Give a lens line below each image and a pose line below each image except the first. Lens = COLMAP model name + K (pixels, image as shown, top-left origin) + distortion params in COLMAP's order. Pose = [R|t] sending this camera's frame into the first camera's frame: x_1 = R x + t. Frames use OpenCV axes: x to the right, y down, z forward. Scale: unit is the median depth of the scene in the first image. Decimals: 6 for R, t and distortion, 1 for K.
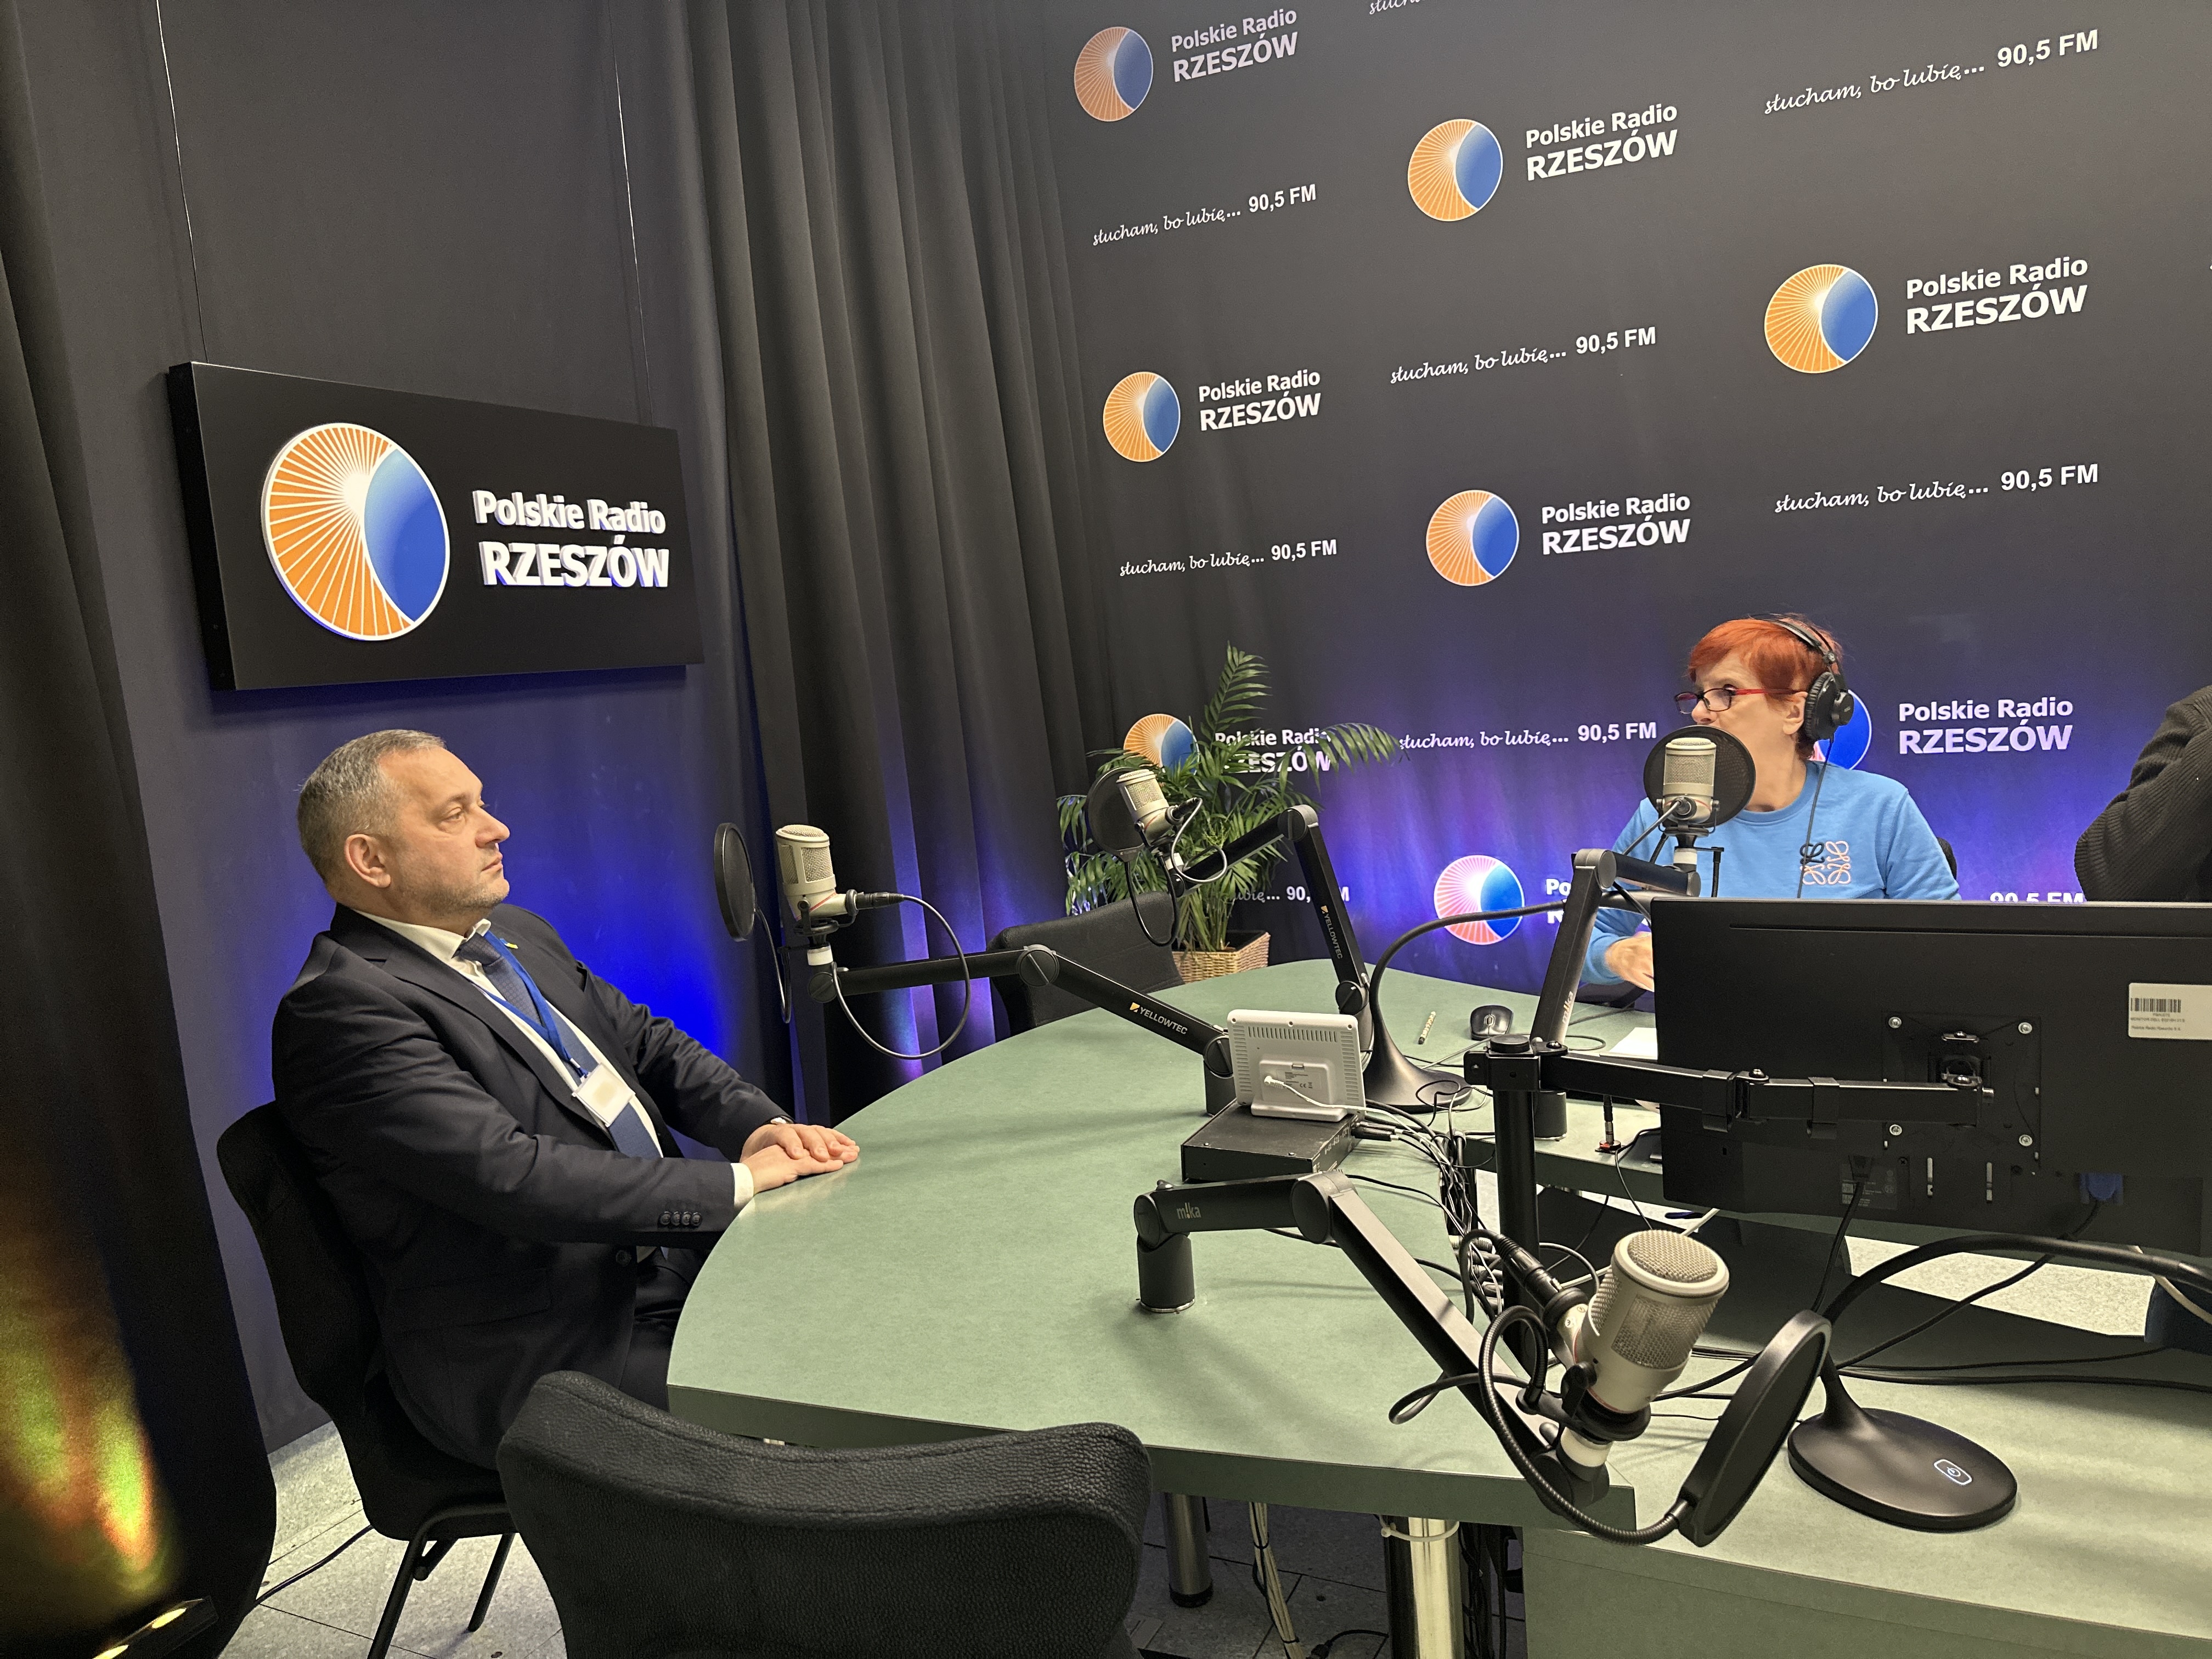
lens RADIAL K [[1552.5, 0, 1123.1], [0, 1552.5, 837.8], [0, 0, 1]] dist [0.003991, -0.003986]
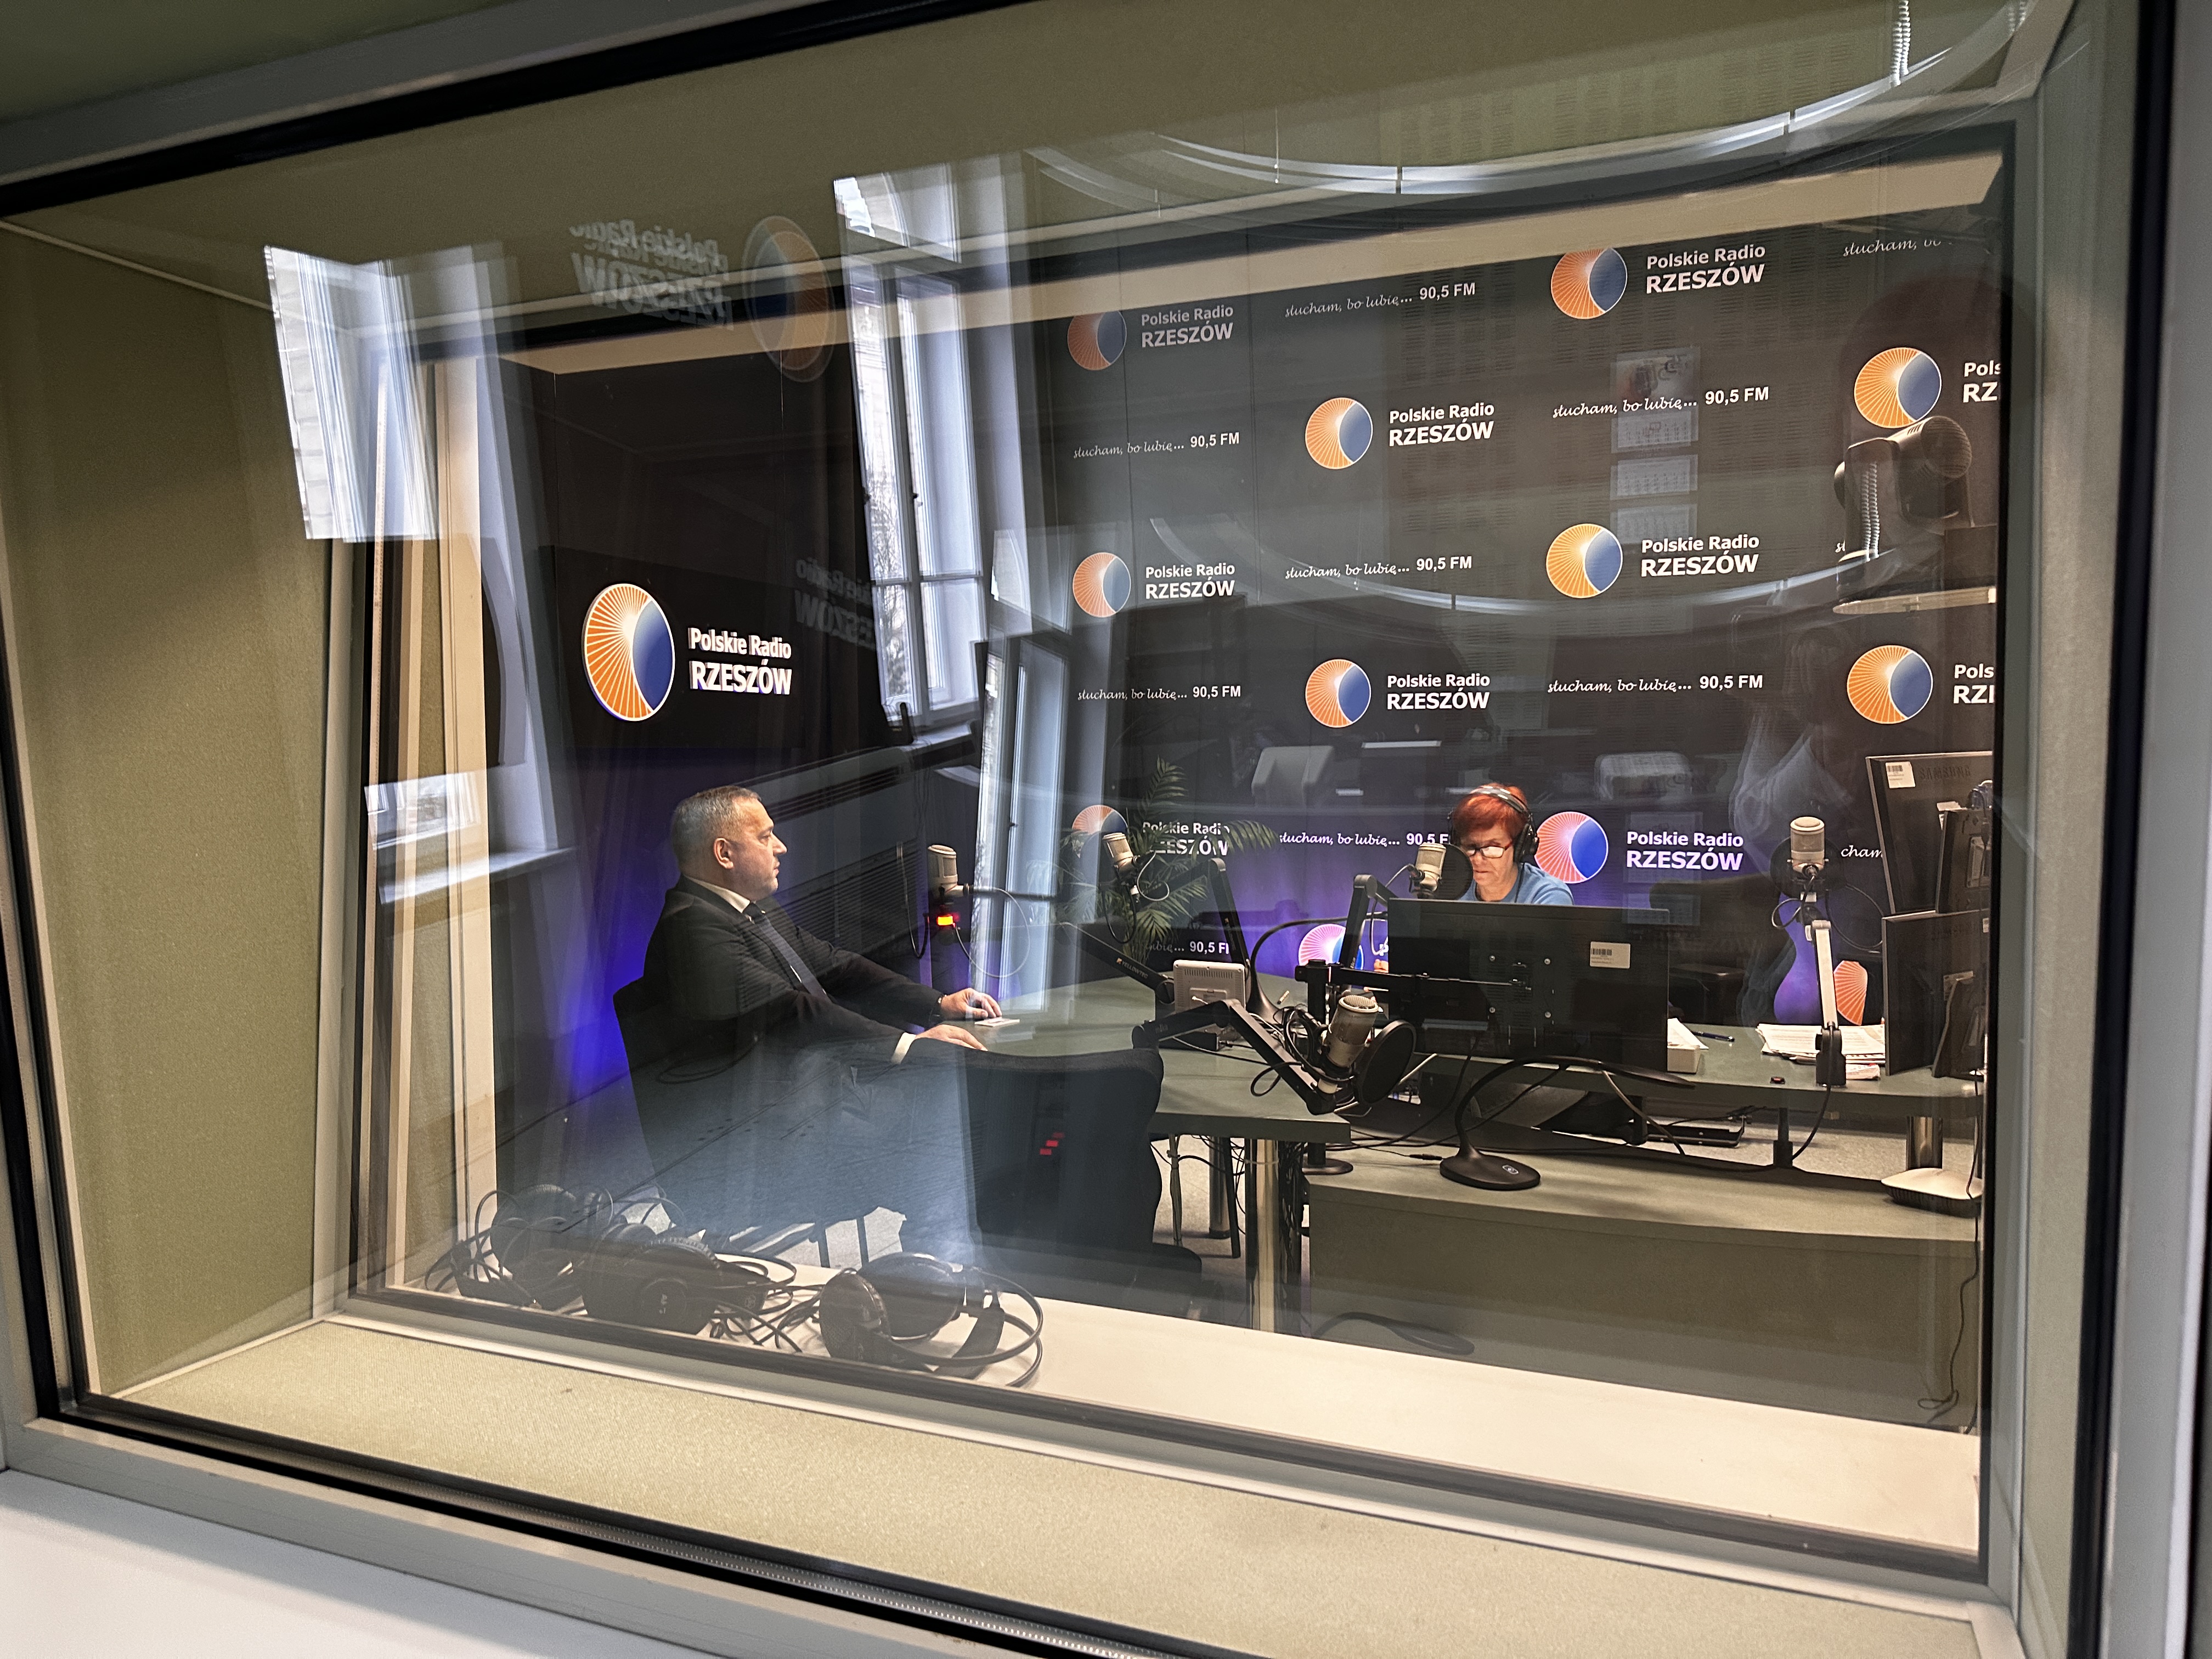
lens RADIAL K [[1552.5, 0, 1096.9], [0, 1552.5, 826.4], [0, 0, 1]] dist [0.003991, -0.003986]
pose [[0.996500, 0.064637, 0.053016, -0.077627], [-0.060531, 0.995291, -0.075707, 0.059300], [-0.057659, 0.072233, 0.995720, -0.498665]]
